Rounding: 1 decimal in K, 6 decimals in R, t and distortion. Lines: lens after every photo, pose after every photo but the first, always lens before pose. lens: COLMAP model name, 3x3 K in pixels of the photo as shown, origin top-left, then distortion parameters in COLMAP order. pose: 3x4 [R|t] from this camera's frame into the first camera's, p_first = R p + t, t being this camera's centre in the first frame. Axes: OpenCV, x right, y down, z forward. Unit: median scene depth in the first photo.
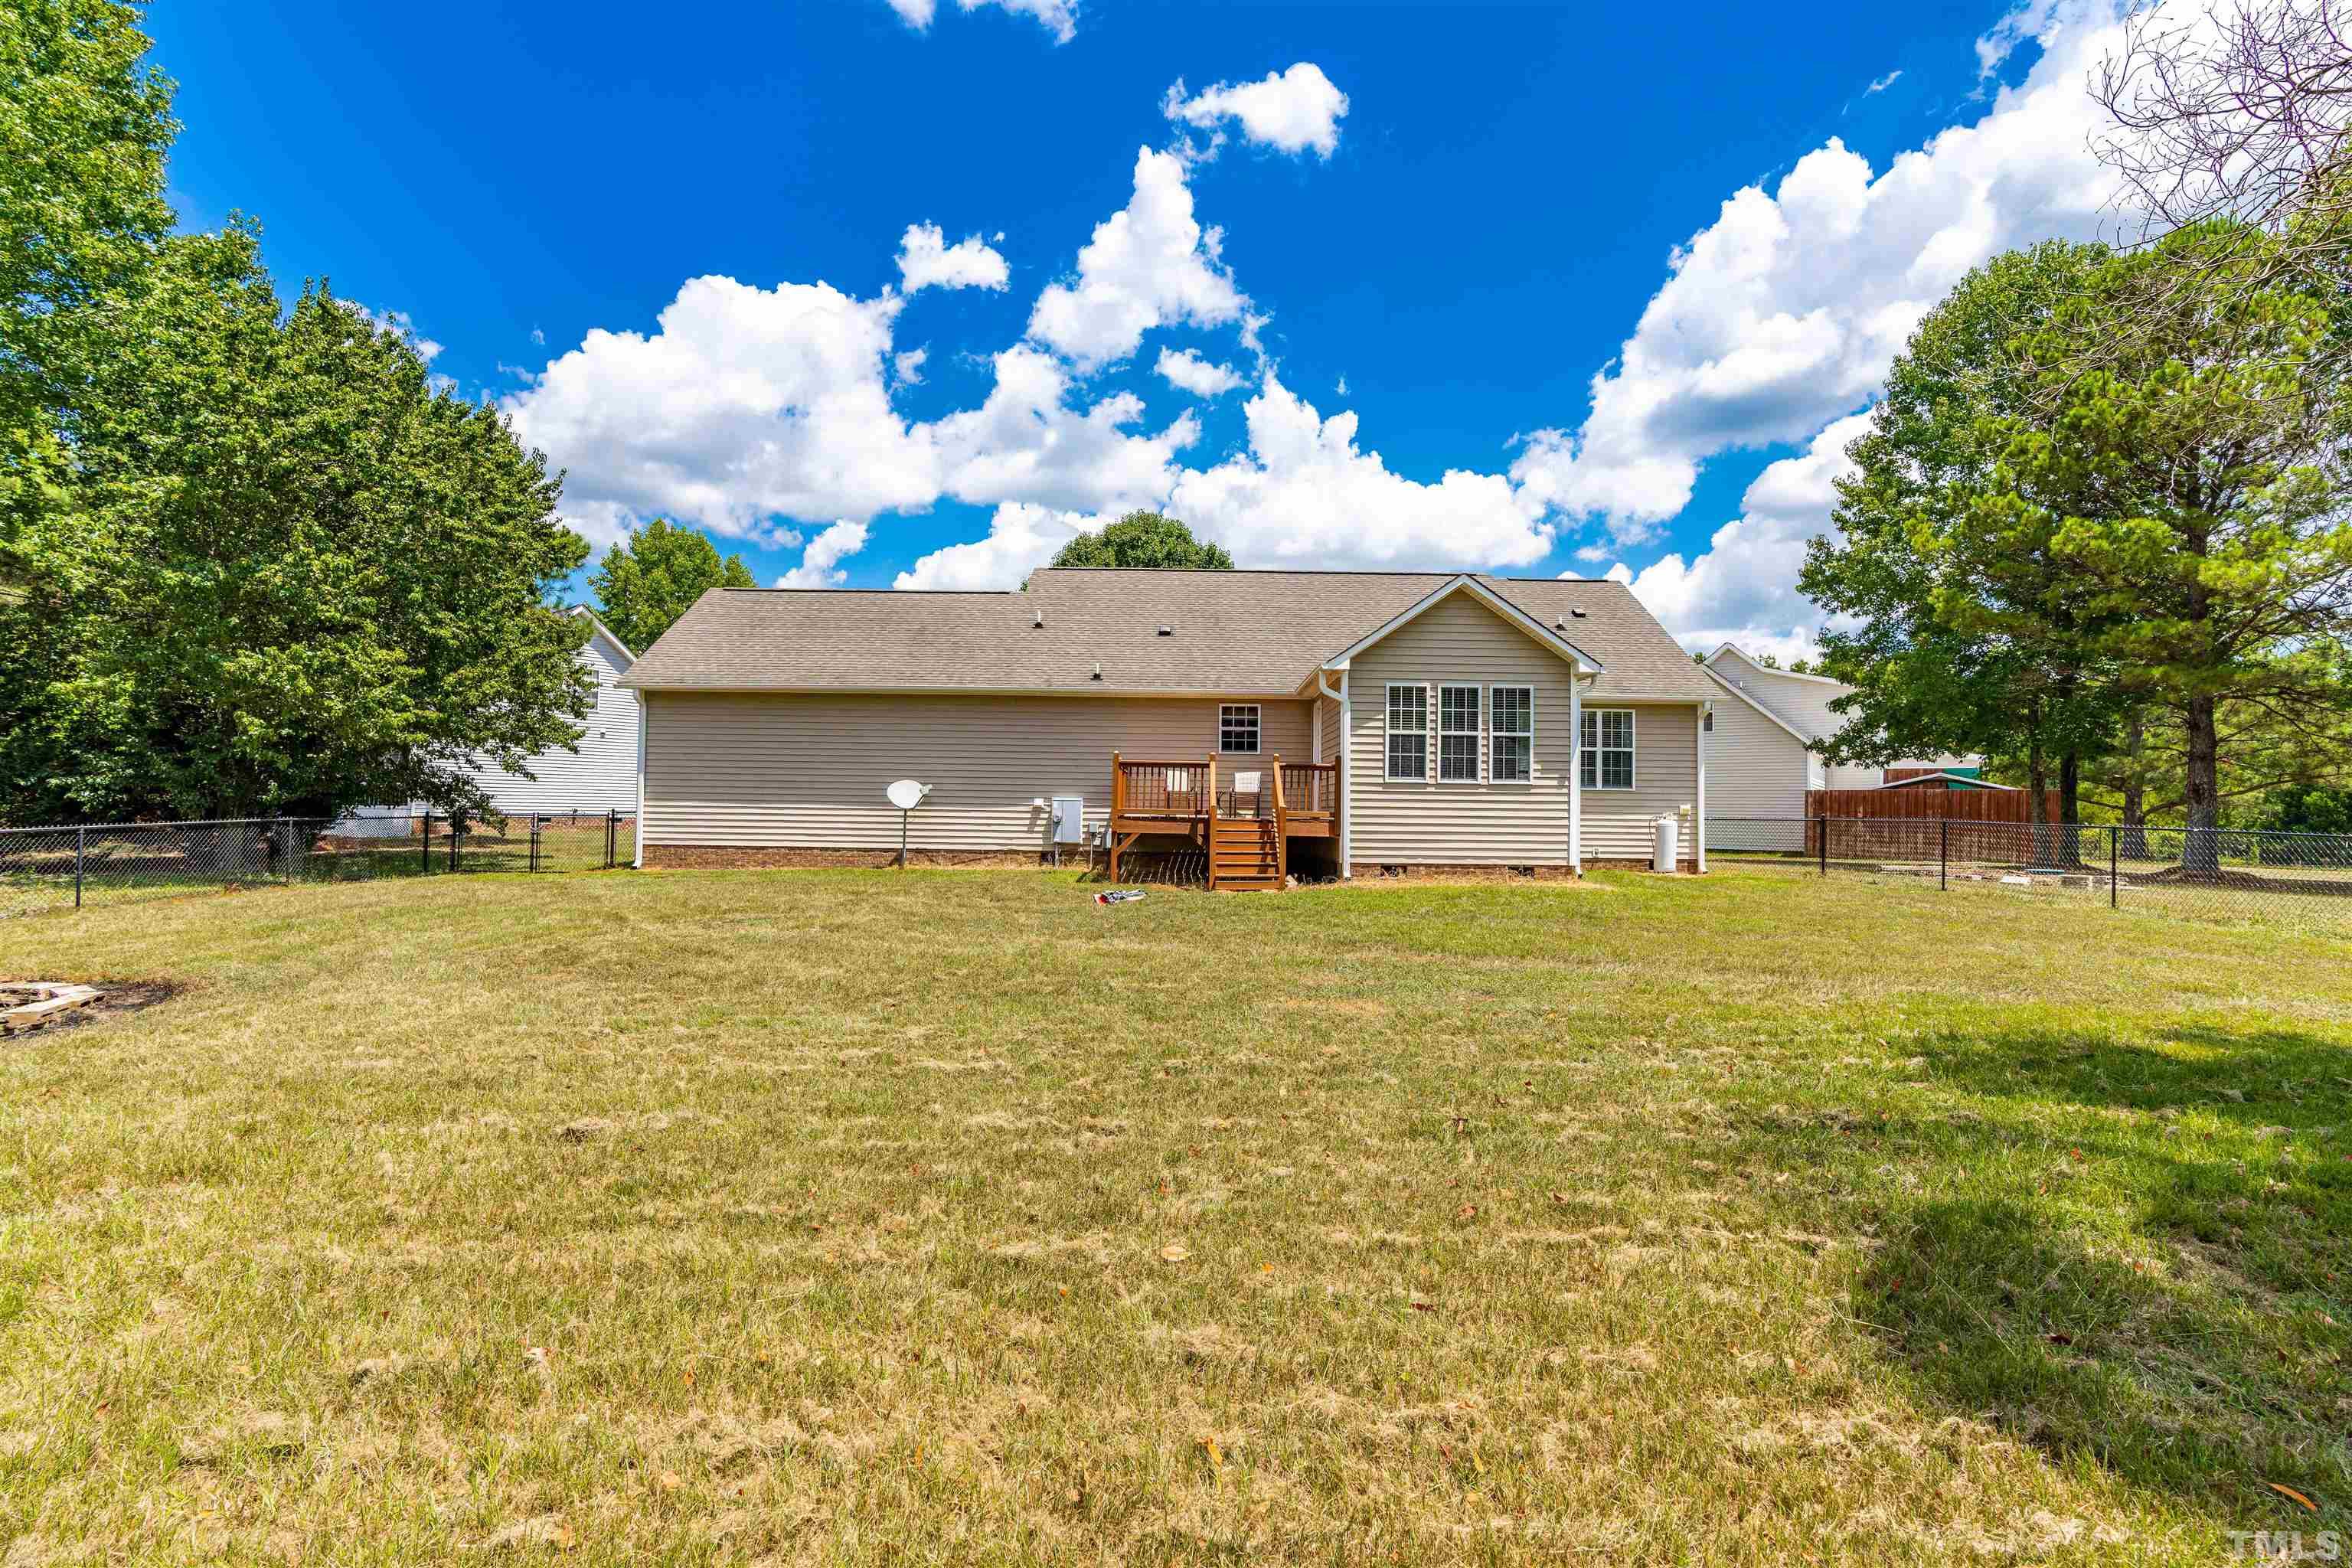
lens RADIAL K [[1053.8, 0, 1178.2], [0, 1053.8, 792.6], [0, 0, 1]] dist [-0.039526, 0.019245]
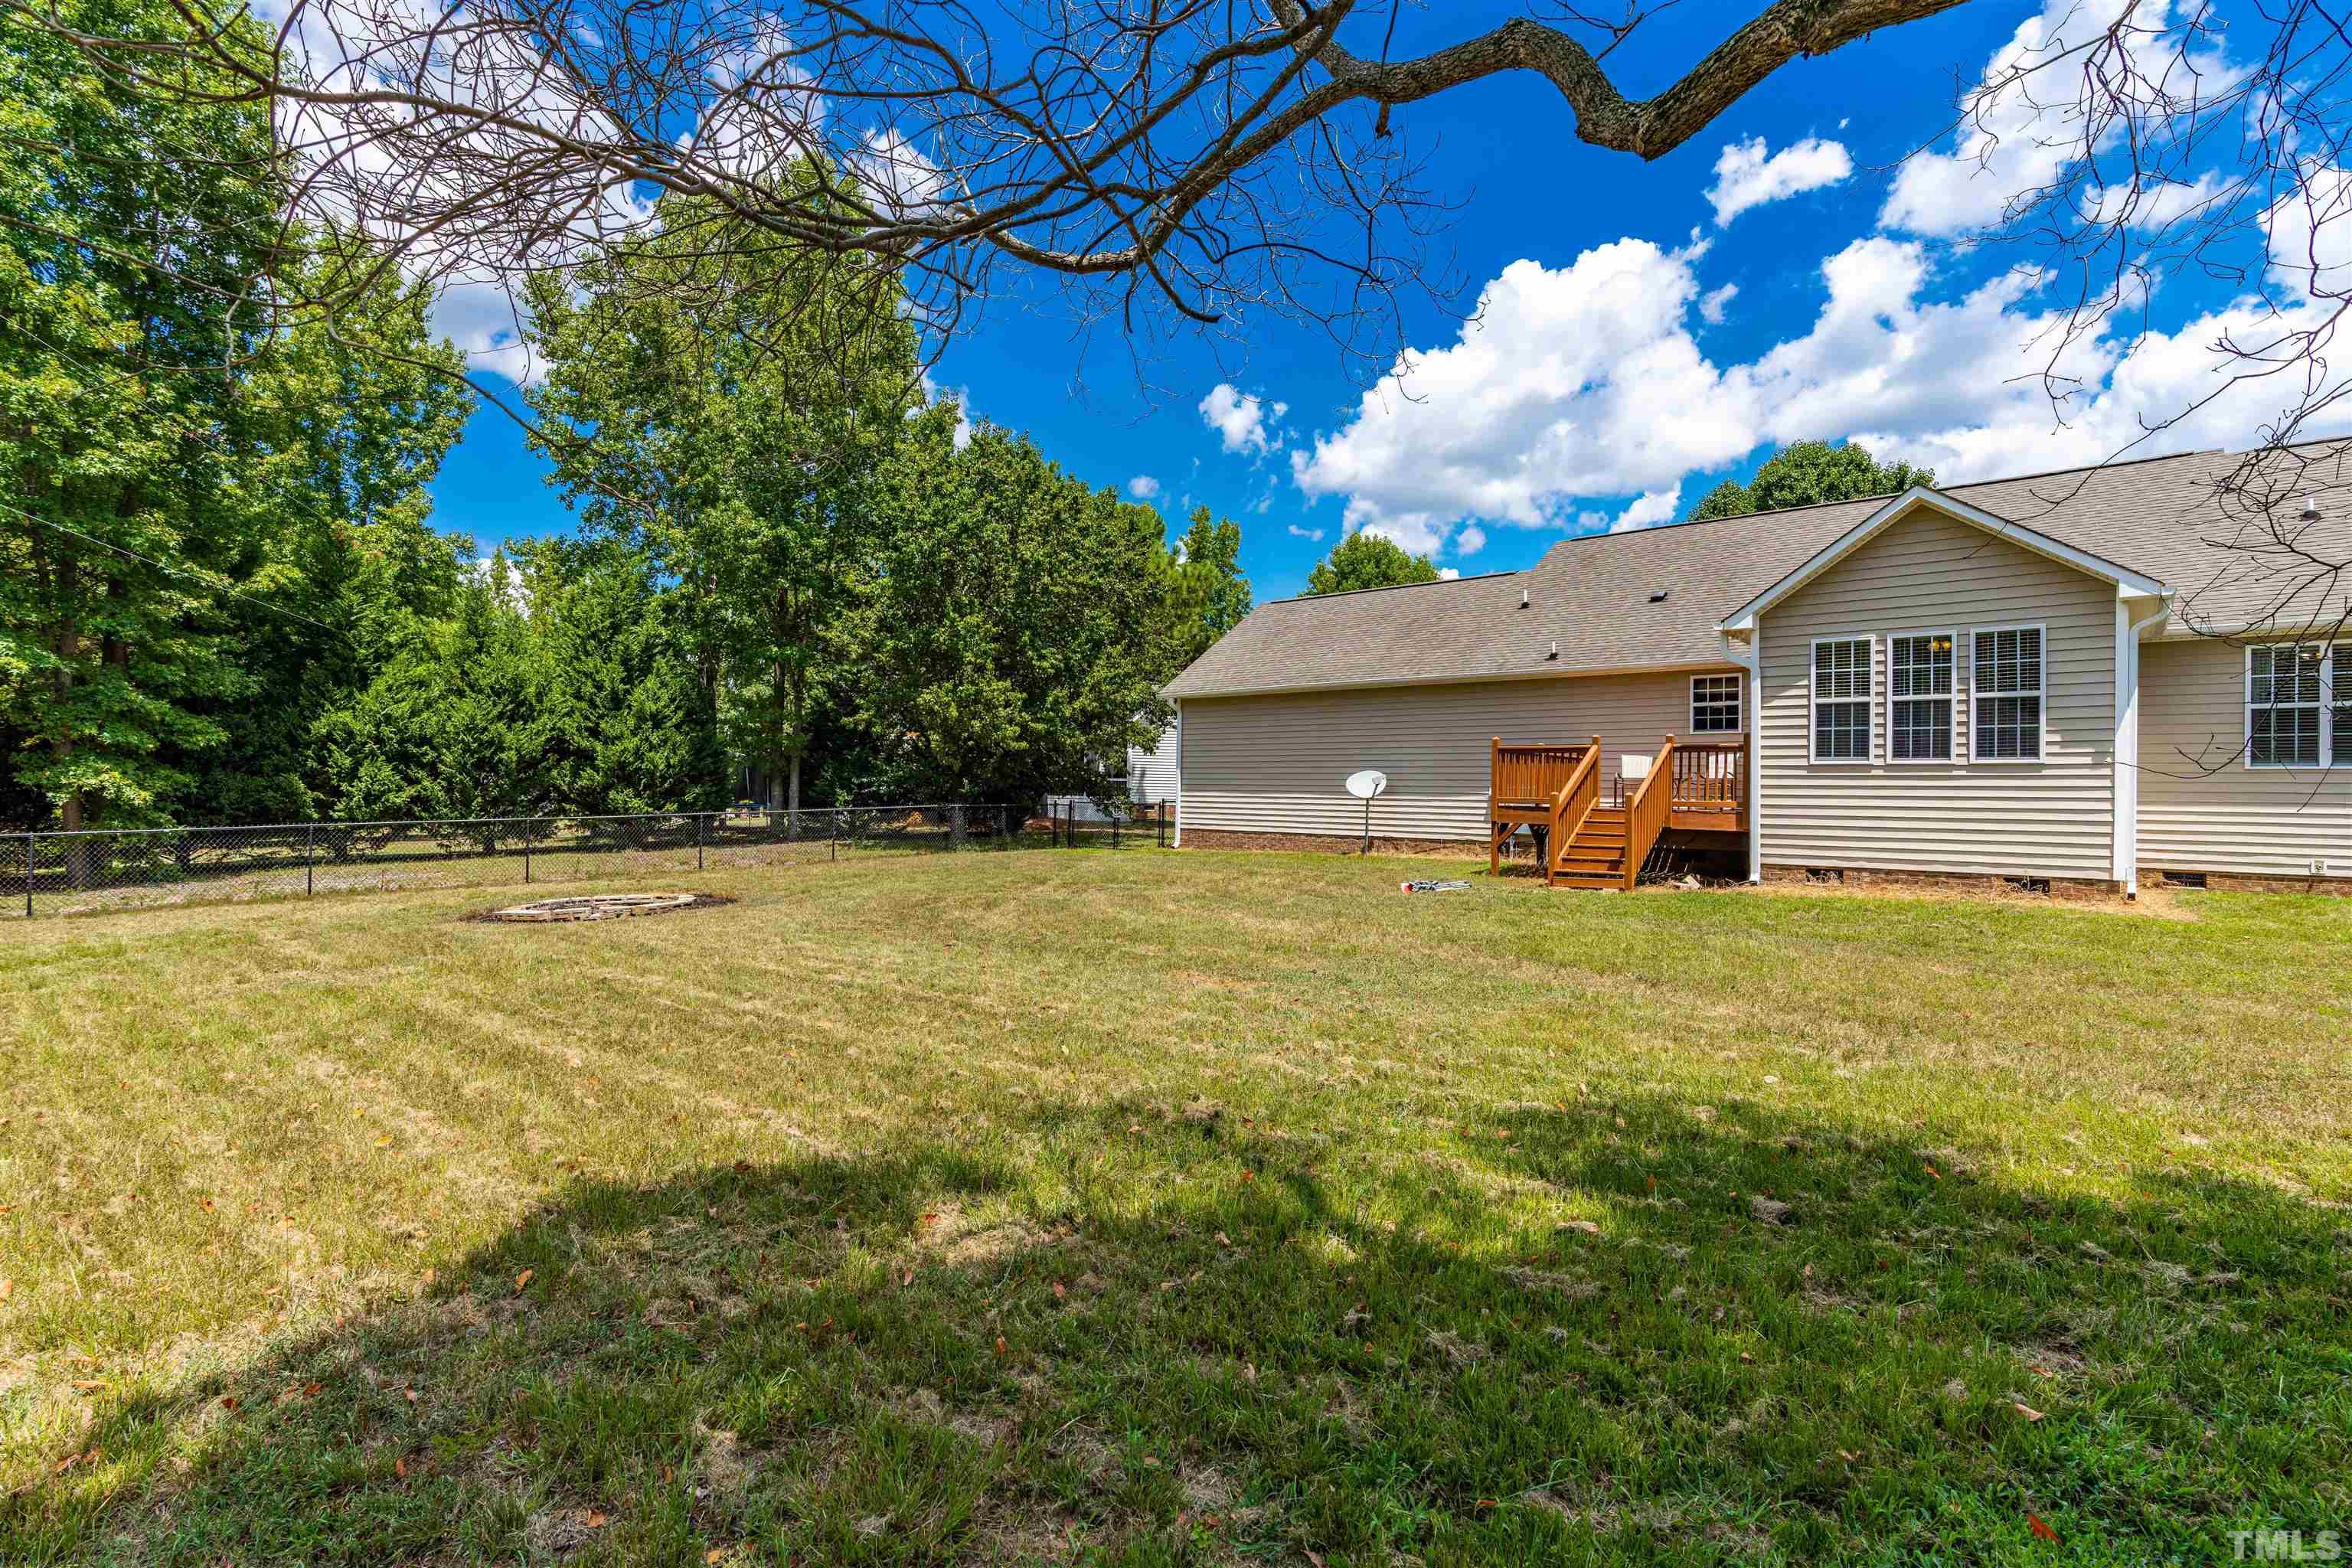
lens RADIAL K [[1095.0, 0, 1181.7], [0, 1095.0, 782.4], [0, 0, 1]] dist [-0.047389, 0.026157]
pose [[0.757581, -0.008869, -0.652681, 0.367153], [0.008117, 0.999958, -0.004167, 0.003491], [0.652691, -0.002141, 0.757622, 0.067513]]
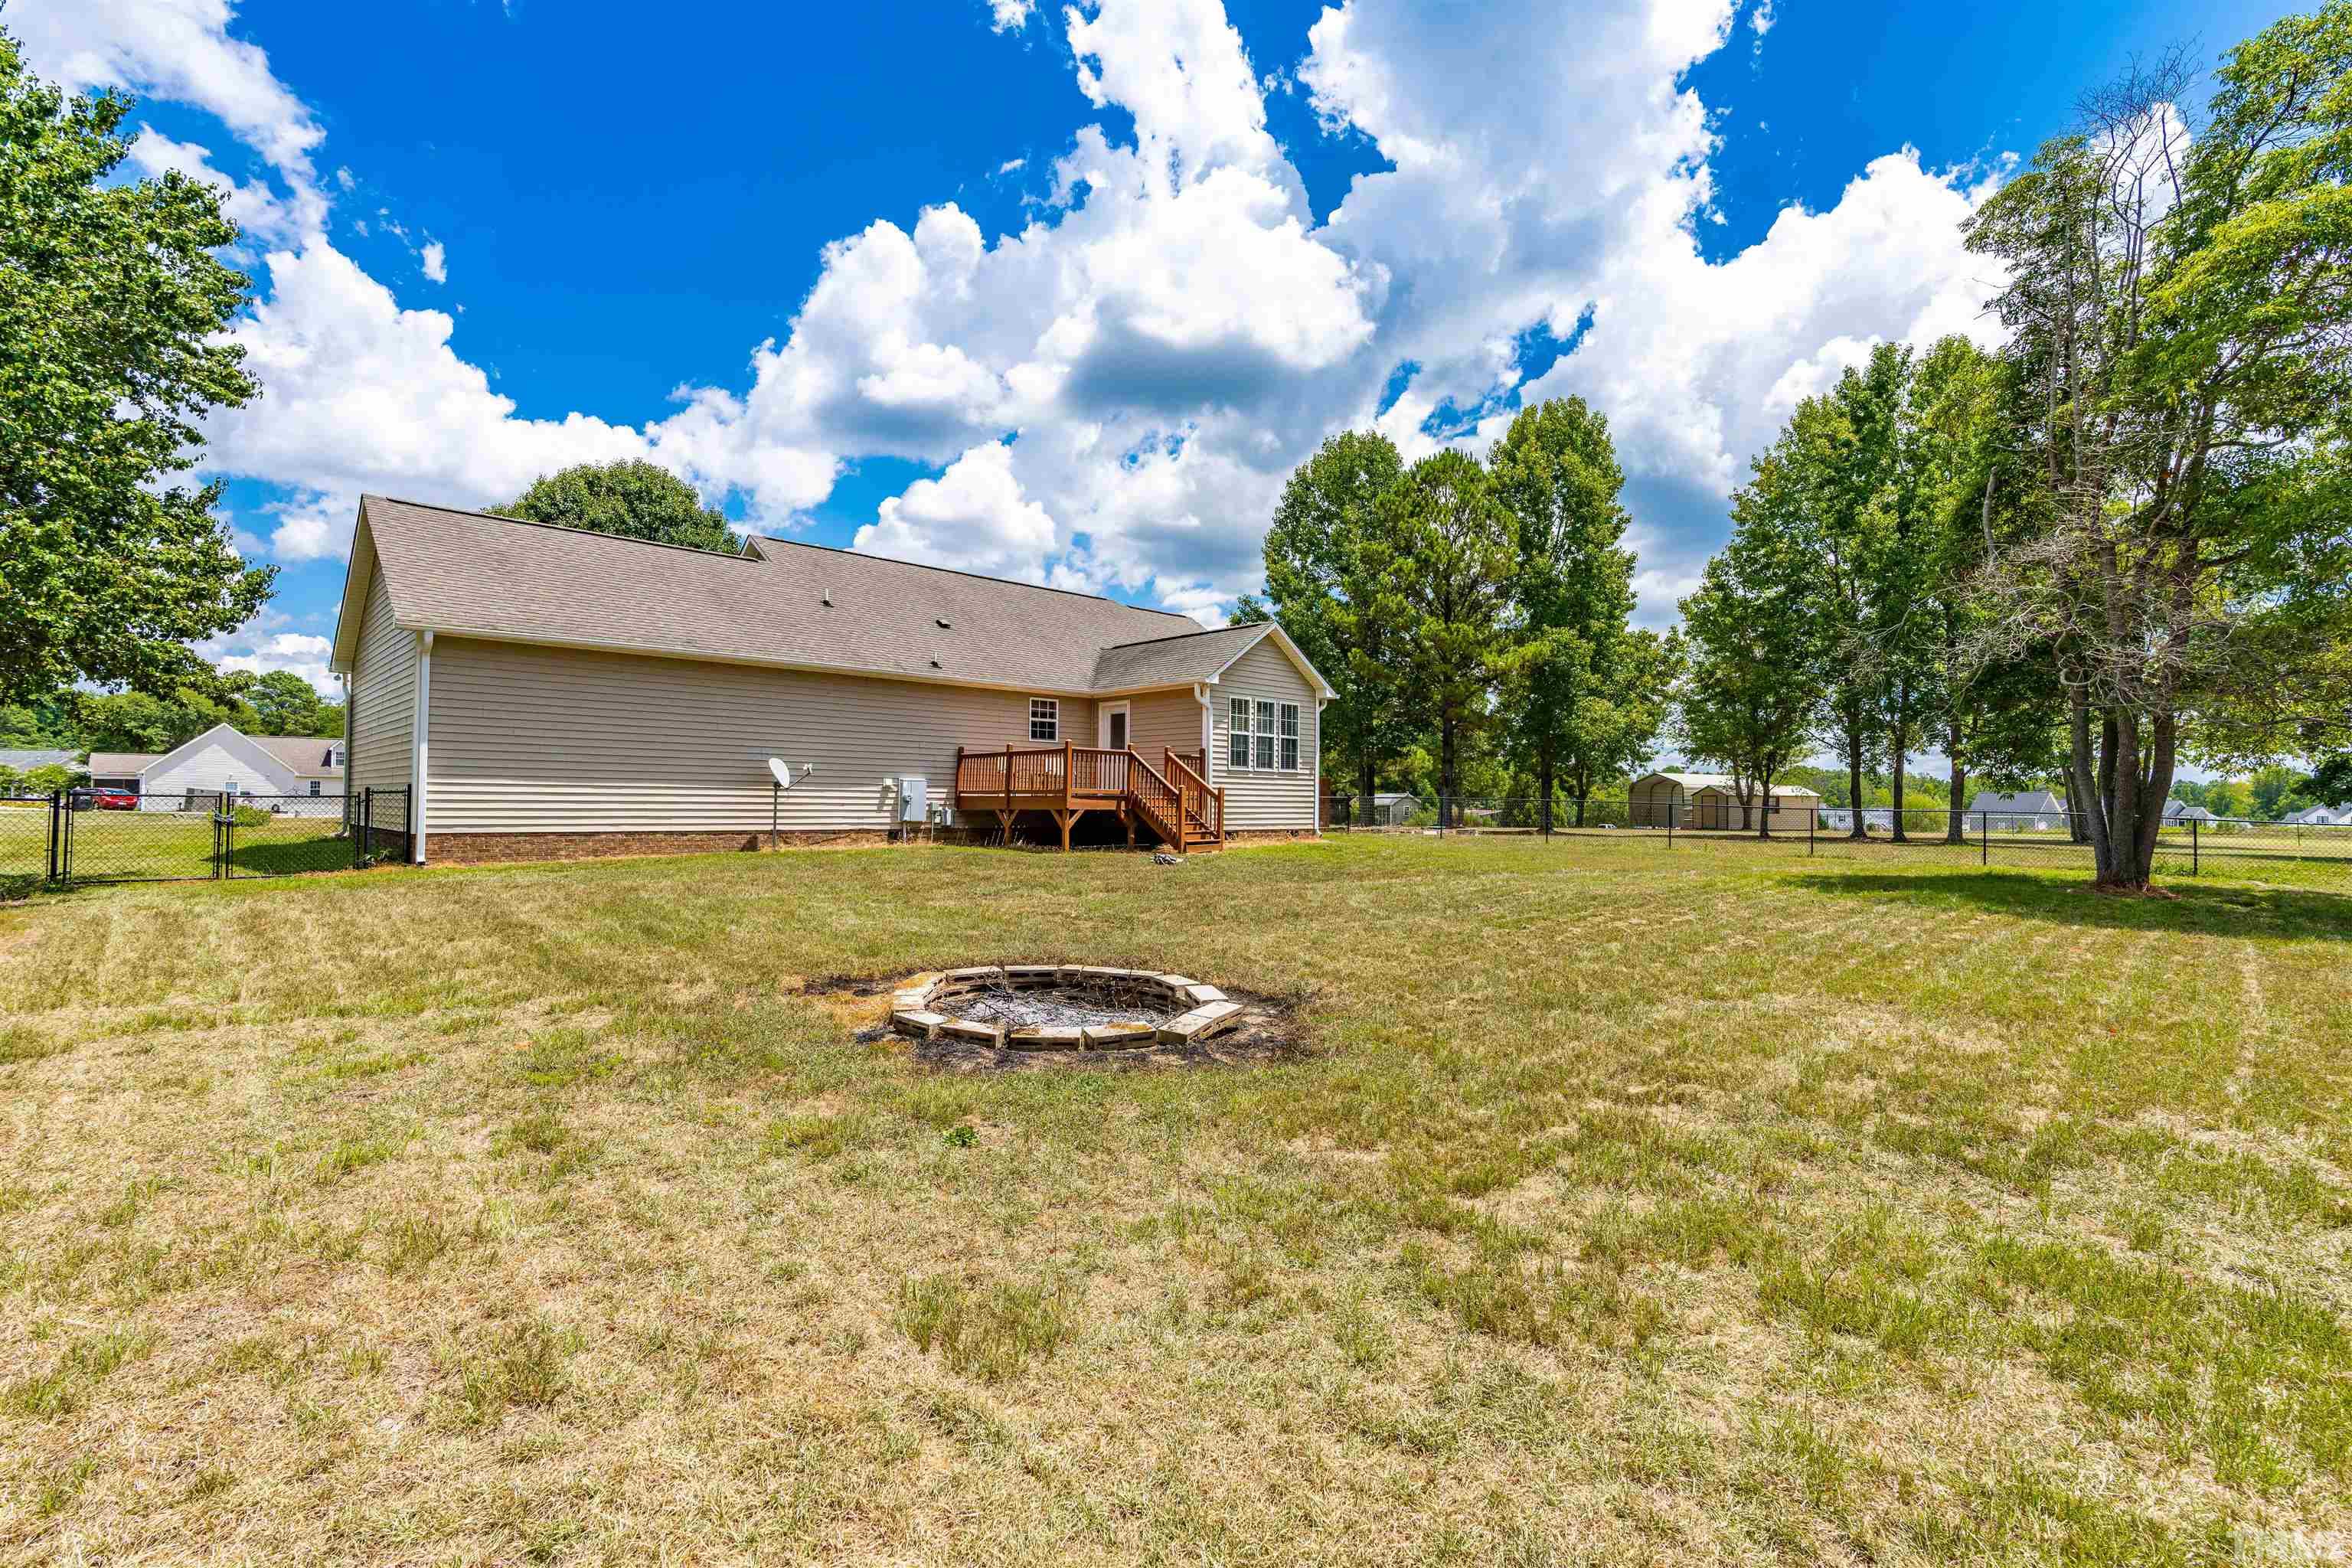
lens RADIAL K [[1071.3, 0, 1176.7], [0, 1071.3, 781.9], [0, 0, 1]] dist [-0.043668, 0.020824]
pose [[0.710765, 0.007873, 0.703386, -0.806527], [-0.012855, 0.999916, 0.001799, 0.004172], [-0.703312, -0.010321, 0.710806, 0.073847]]
